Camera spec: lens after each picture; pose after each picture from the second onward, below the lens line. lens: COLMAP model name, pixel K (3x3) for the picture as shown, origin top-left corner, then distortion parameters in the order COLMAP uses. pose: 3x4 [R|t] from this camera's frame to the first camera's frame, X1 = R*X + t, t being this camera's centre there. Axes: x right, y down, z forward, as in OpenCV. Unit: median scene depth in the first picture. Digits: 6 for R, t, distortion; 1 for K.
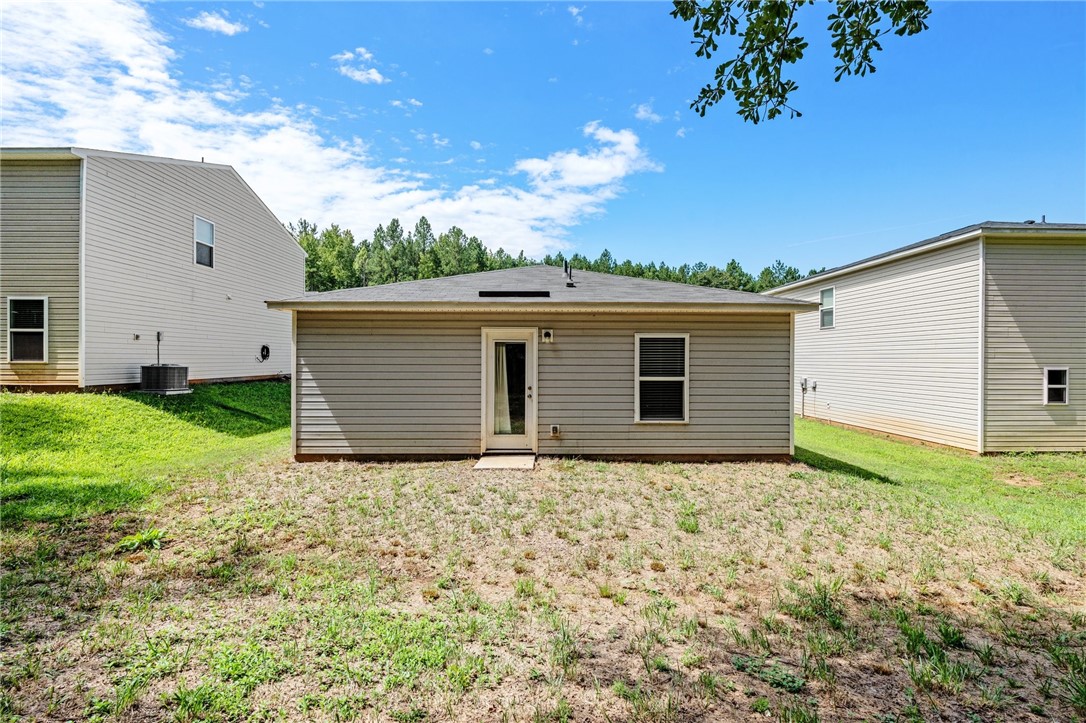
lens RADIAL K [[472.0, 0, 543.0], [0, 472.0, 361.5], [0, 0, 1]] dist [0.001536, -0.003913]
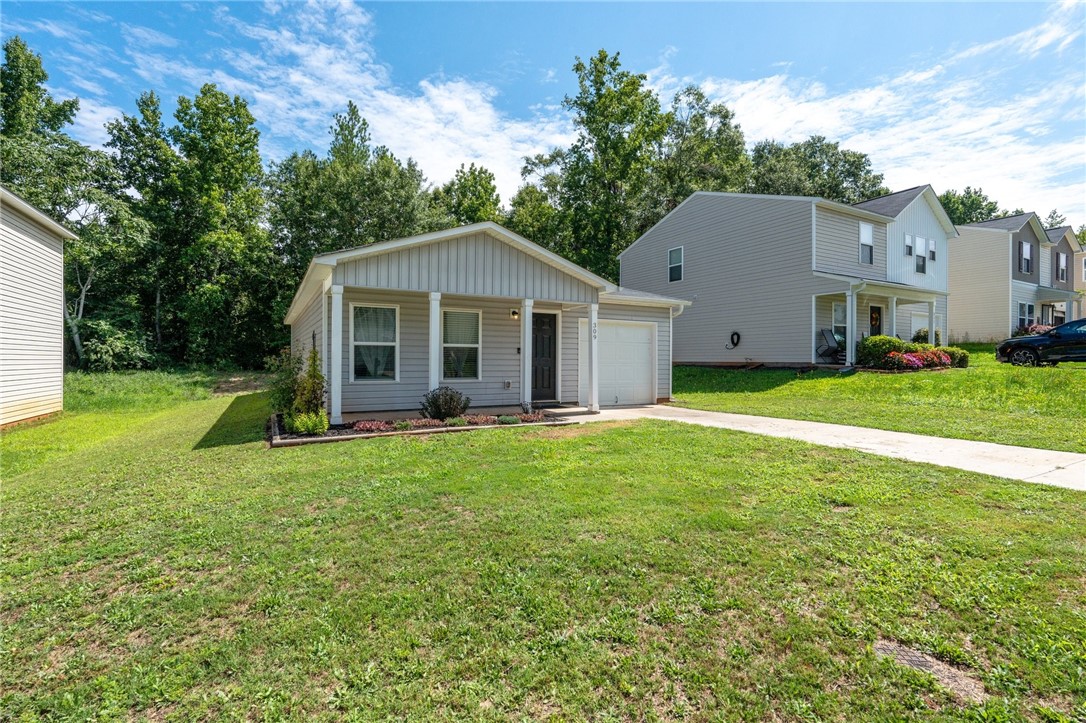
lens RADIAL K [[504.8, 0, 543.0], [0, 504.8, 361.5], [0, 0, 1]] dist [-0.002085, -0.000705]
pose [[-0.882716, -0.007414, -0.469848, 0.278710], [-0.010527, 0.999937, 0.003998, 0.028563], [0.469789, 0.008475, -0.882738, 1.785698]]
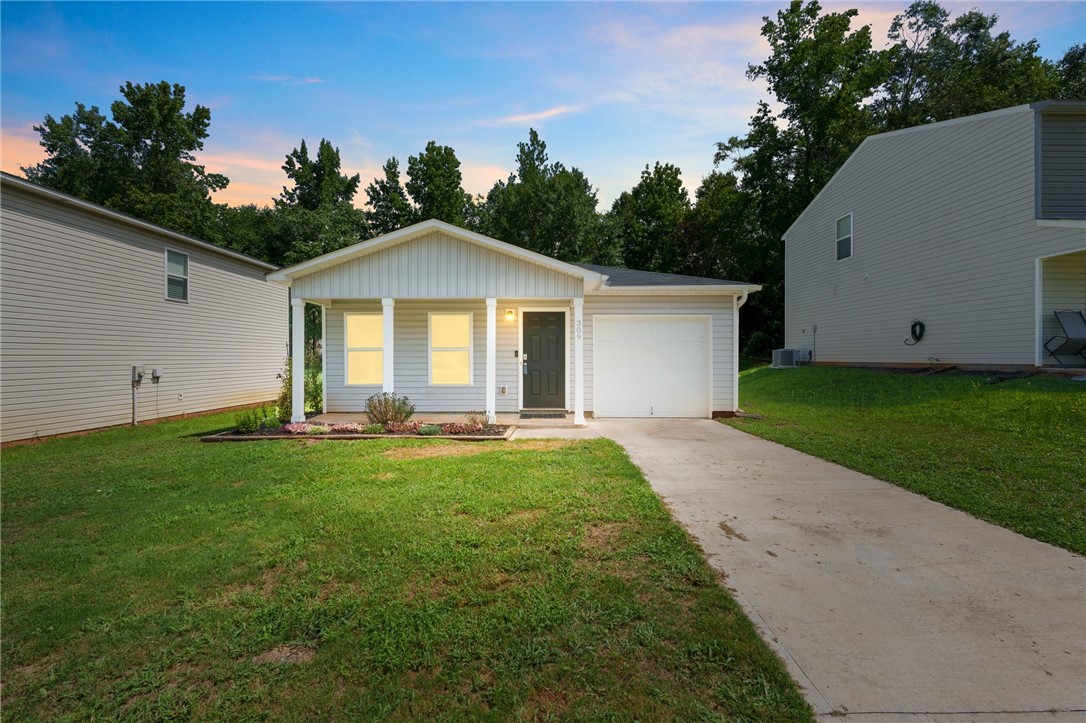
lens RADIAL K [[472.0, 0, 543.0], [0, 472.0, 361.5], [0, 0, 1]] dist [0.001536, -0.003913]
pose [[-0.999756, -0.002806, 0.021904, -0.037353], [-0.002540, 0.999923, 0.012142, 0.020090], [-0.021936, 0.012084, -0.999686, 1.759779]]
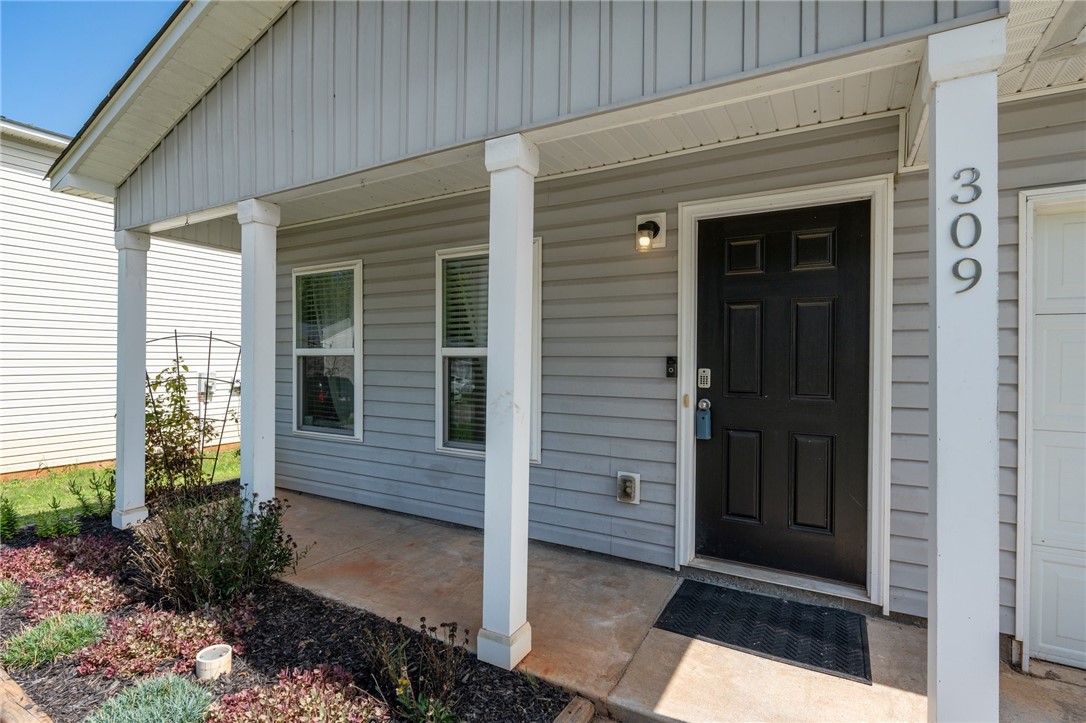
lens RADIAL K [[528.5, 0, 543.0], [0, 528.5, 361.5], [0, 0, 1]] dist [-0.002969, -0.000497]
pose [[-0.858924, -0.012113, 0.511961, -0.048435], [-0.008593, 0.999920, 0.009242, 0.014640], [-0.512032, 0.003539, -0.858959, 1.383398]]
